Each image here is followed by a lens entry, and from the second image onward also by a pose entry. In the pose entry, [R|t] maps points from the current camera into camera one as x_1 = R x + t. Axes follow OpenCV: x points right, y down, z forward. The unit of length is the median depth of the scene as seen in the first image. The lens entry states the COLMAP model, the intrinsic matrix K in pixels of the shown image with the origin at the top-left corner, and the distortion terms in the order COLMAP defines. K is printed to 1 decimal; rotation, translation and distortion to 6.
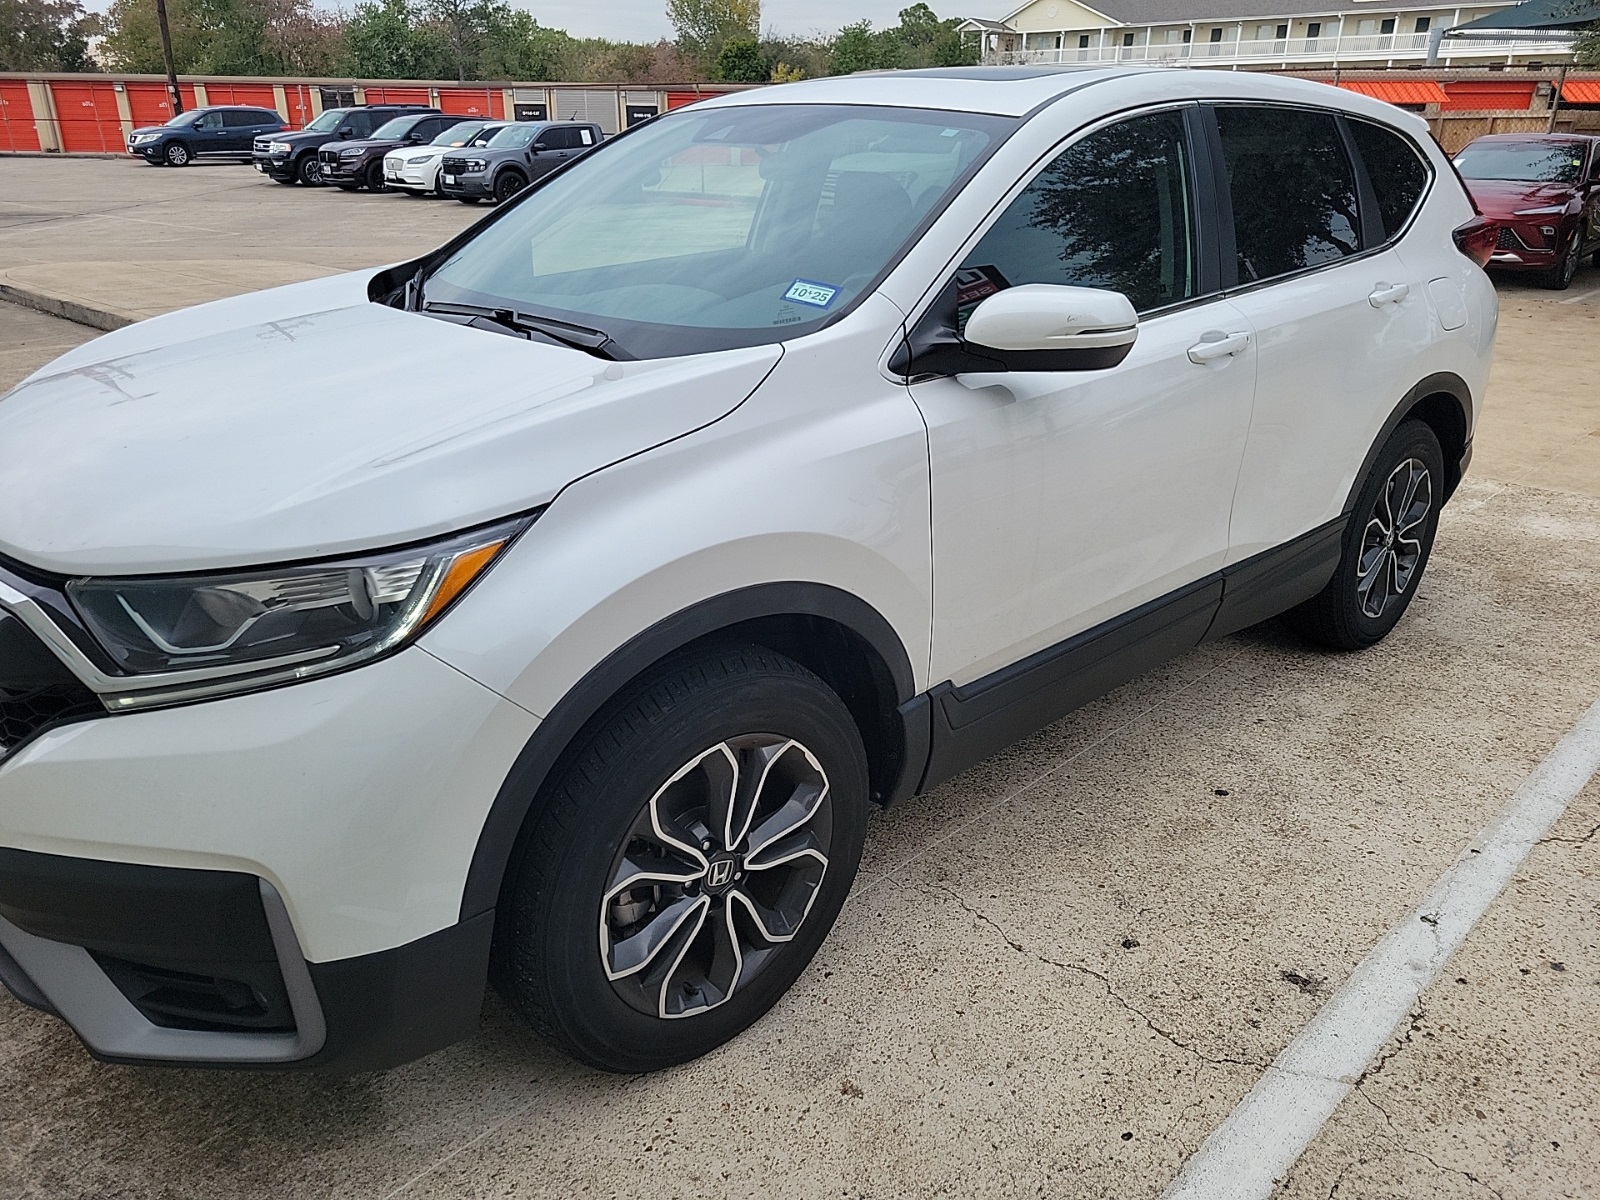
lens RADIAL K [[1184.7, 0, 809.5], [0, 1184.7, 601.9], [0, 0, 1]] dist [0.022063, -0.008419]
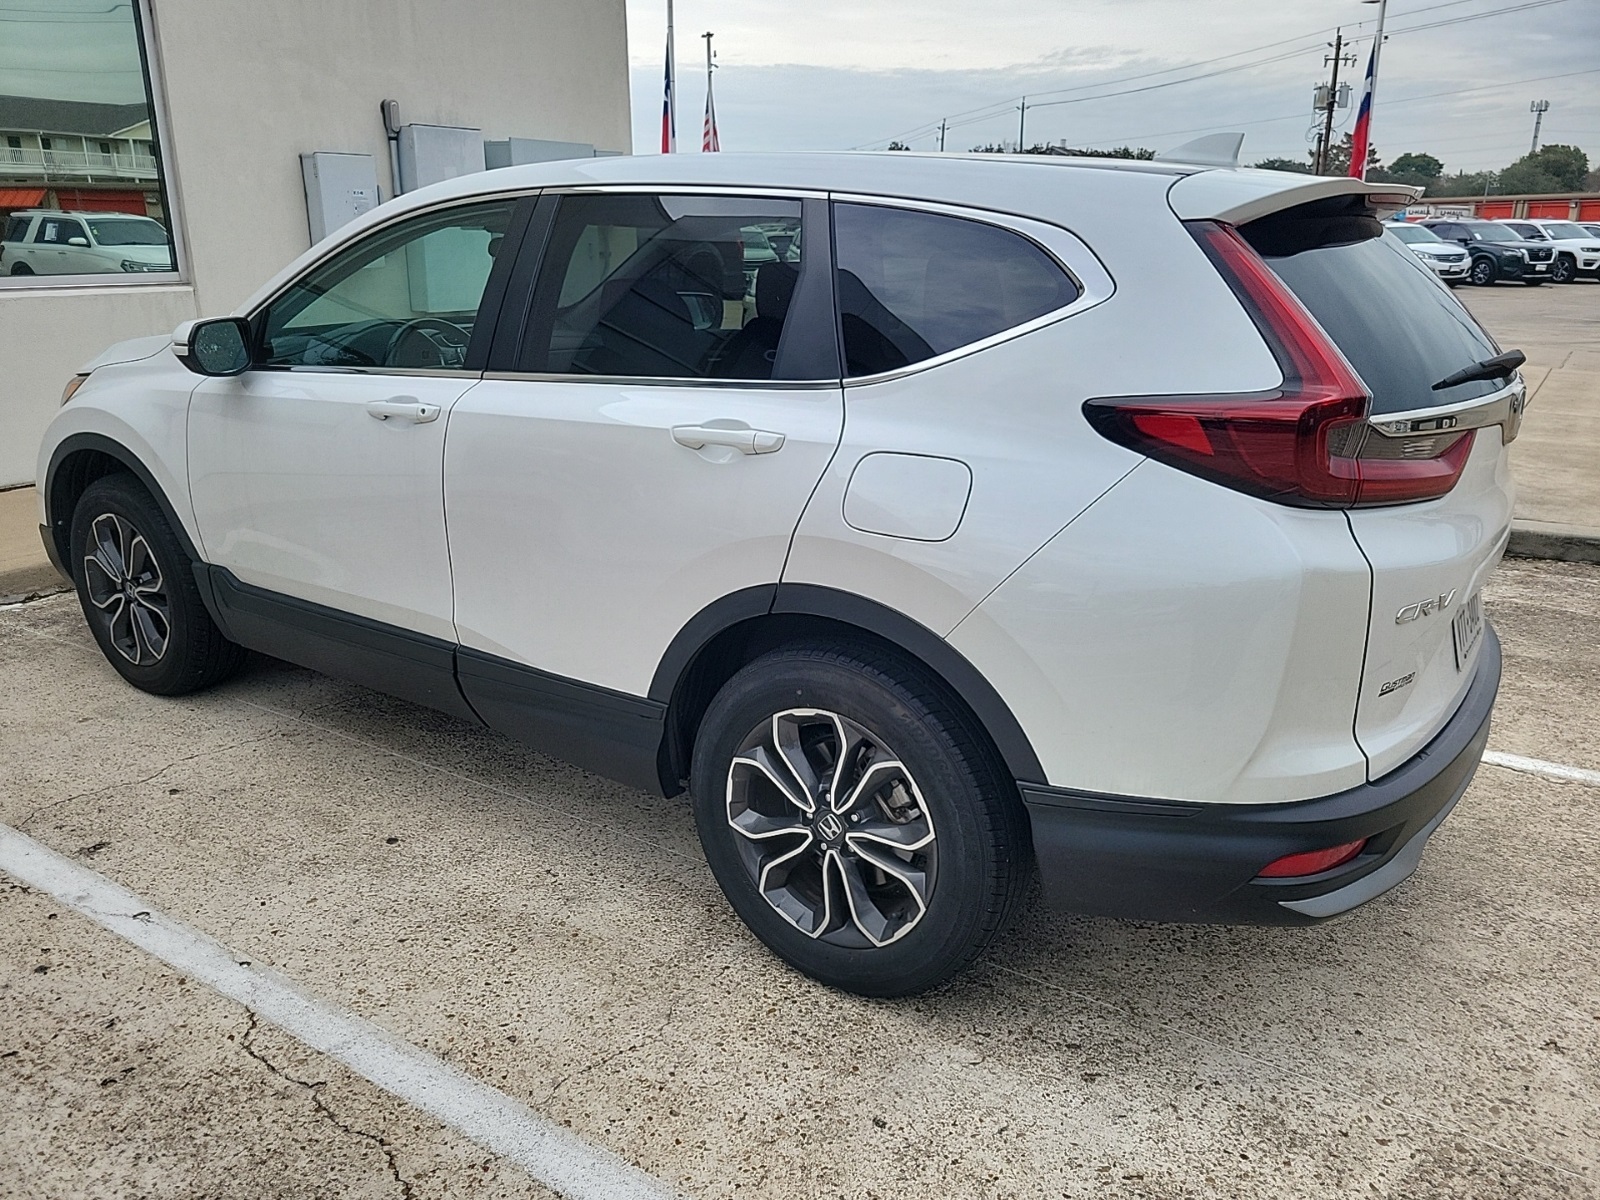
lens RADIAL K [[1184.7, 0, 806.7], [0, 1184.7, 605.6], [0, 0, 1]] dist [0.022063, -0.008419]
pose [[0.215419, 0.291391, -0.932033, 0.108597], [-0.368353, 0.908183, 0.198797, -0.029928], [0.904384, 0.300493, 0.302975, 0.077144]]
